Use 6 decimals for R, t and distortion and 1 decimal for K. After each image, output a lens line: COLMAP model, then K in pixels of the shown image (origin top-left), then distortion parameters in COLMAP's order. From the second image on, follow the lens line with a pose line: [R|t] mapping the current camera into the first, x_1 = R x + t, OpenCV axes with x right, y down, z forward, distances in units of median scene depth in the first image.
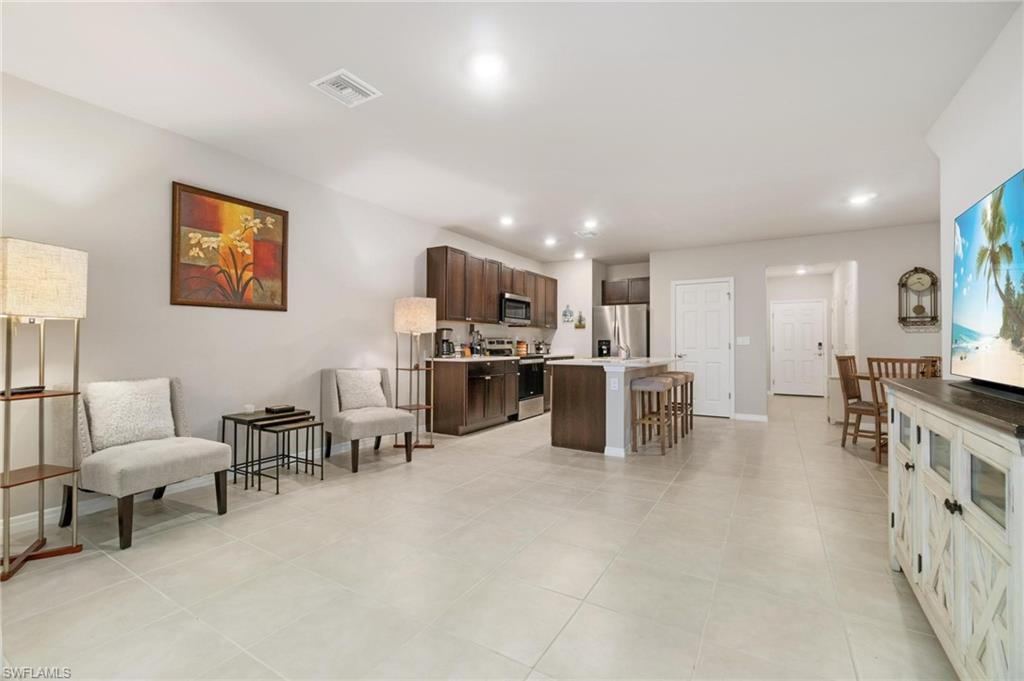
lens RADIAL K [[442.0, 0, 508.1], [0, 442.0, 335.8], [0, 0, 1]] dist [-0.001368, 0.000102]
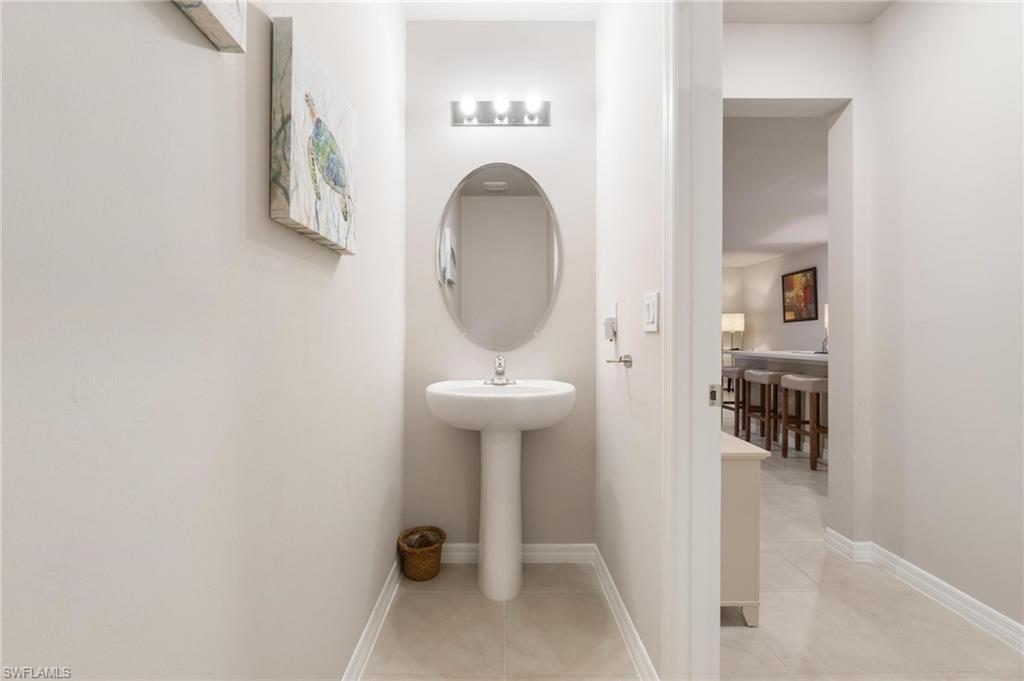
lens RADIAL K [[453.9, 0, 506.7], [0, 453.9, 336.6], [0, 0, 1]] dist [-0.001552, -0.000344]
pose [[-0.844772, -0.007579, -0.535072, 1.138250], [0.006838, 0.999665, -0.024956, 0.037477], [0.535082, -0.024741, -0.844438, 1.333767]]
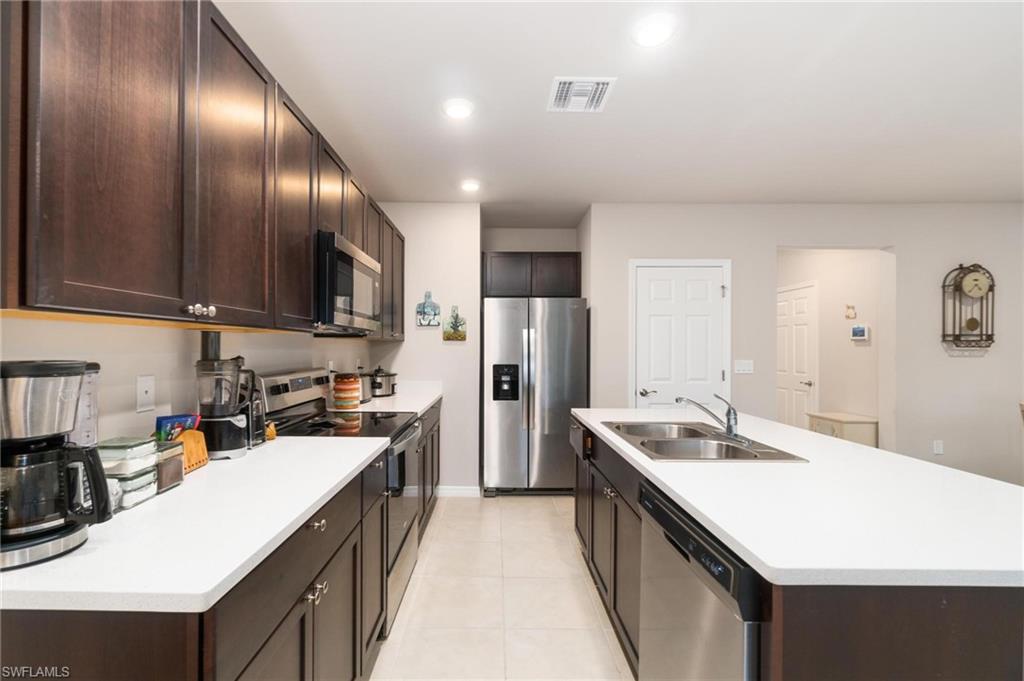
lens RADIAL K [[447.1, 0, 496.4], [0, 447.1, 346.6], [0, 0, 1]] dist [-0.000113, 0.000119]
pose [[0.854382, 0.001538, 0.519643, -0.082887], [-0.011720, 0.999798, 0.016311, -0.025905], [-0.519513, -0.020026, 0.854228, 0.760106]]
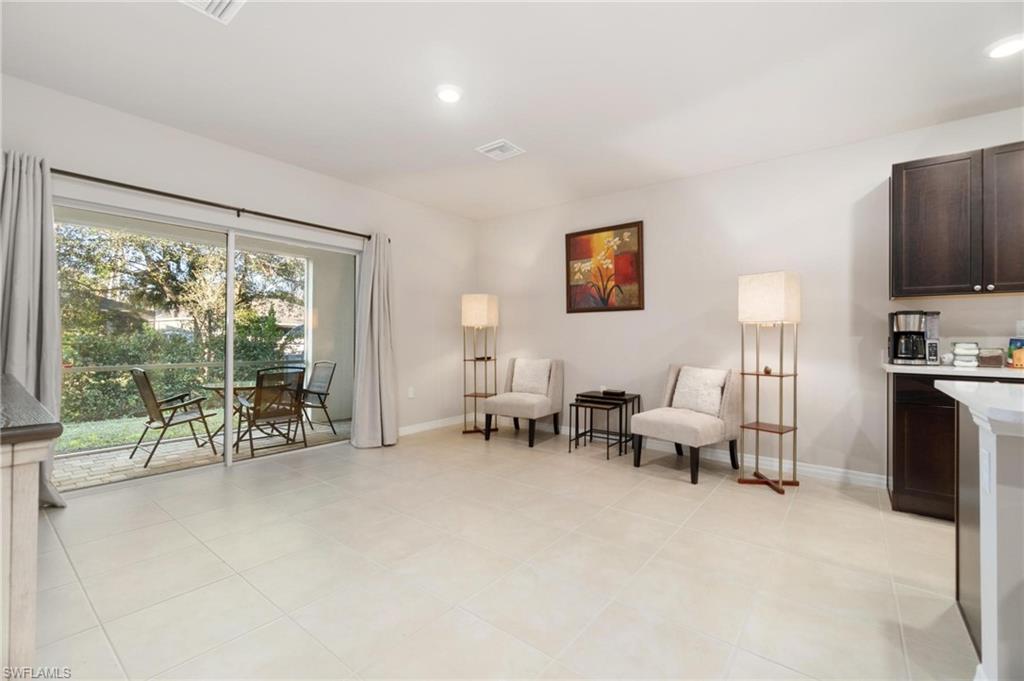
lens RADIAL K [[435.1, 0, 516.1], [0, 435.1, 337.2], [0, 0, 1]] dist [0.000668, 0.000433]
pose [[-0.118650, -0.009150, -0.992894, 0.440270], [0.010014, 0.999896, -0.010411, 0.015729], [0.992886, -0.011179, -0.118546, 0.563636]]
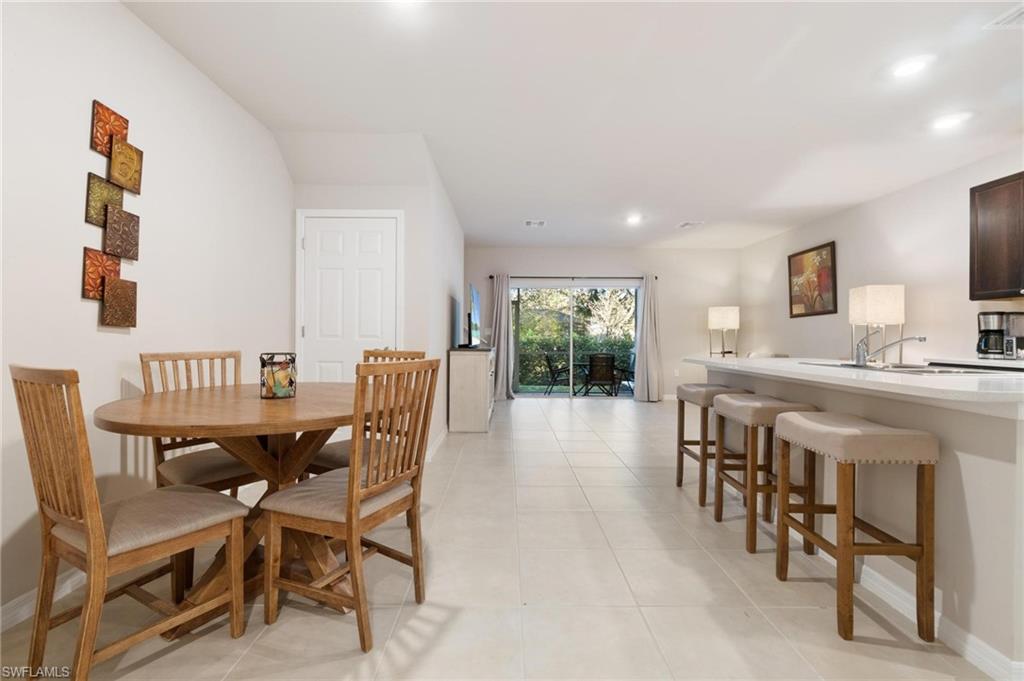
lens RADIAL K [[449.9, 0, 509.4], [0, 449.9, 336.4], [0, 0, 1]] dist [0.001281, 0.000477]
pose [[-0.852503, -0.010141, -0.522624, 0.756529], [0.000926, 0.999781, -0.020909, 0.029911], [0.522722, -0.018309, -0.852307, 1.154271]]
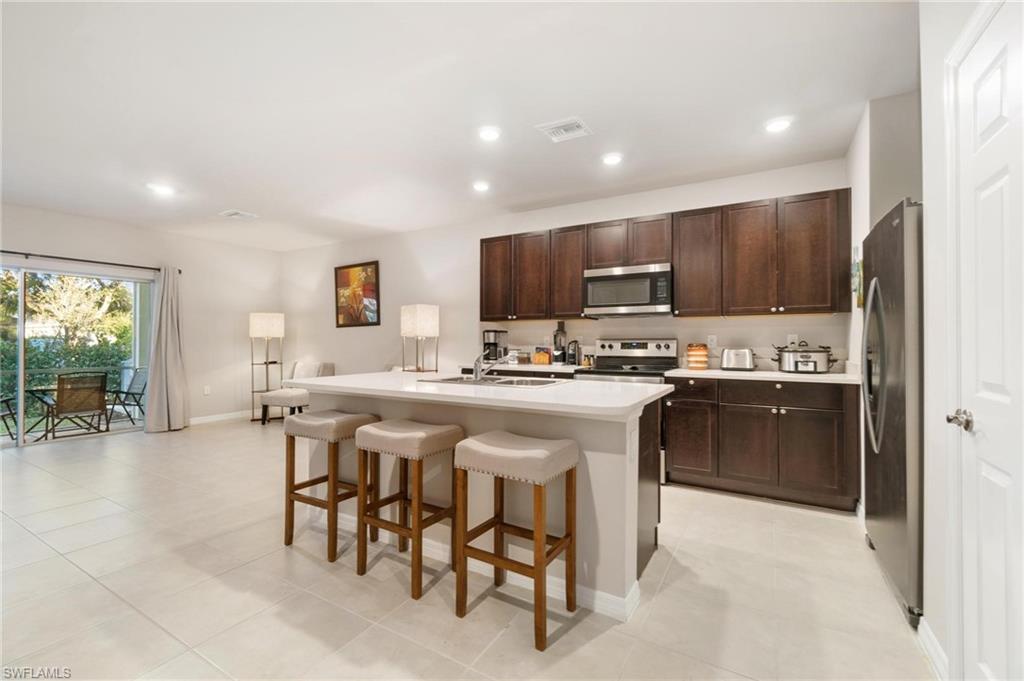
lens RADIAL K [[442.0, 0, 508.1], [0, 442.0, 335.8], [0, 0, 1]] dist [-0.001368, 0.000102]
pose [[0.009673, -0.015797, -0.999828, 0.723655], [0.018857, 0.999700, -0.015613, 0.008832], [0.999775, -0.018702, 0.009968, 0.997391]]
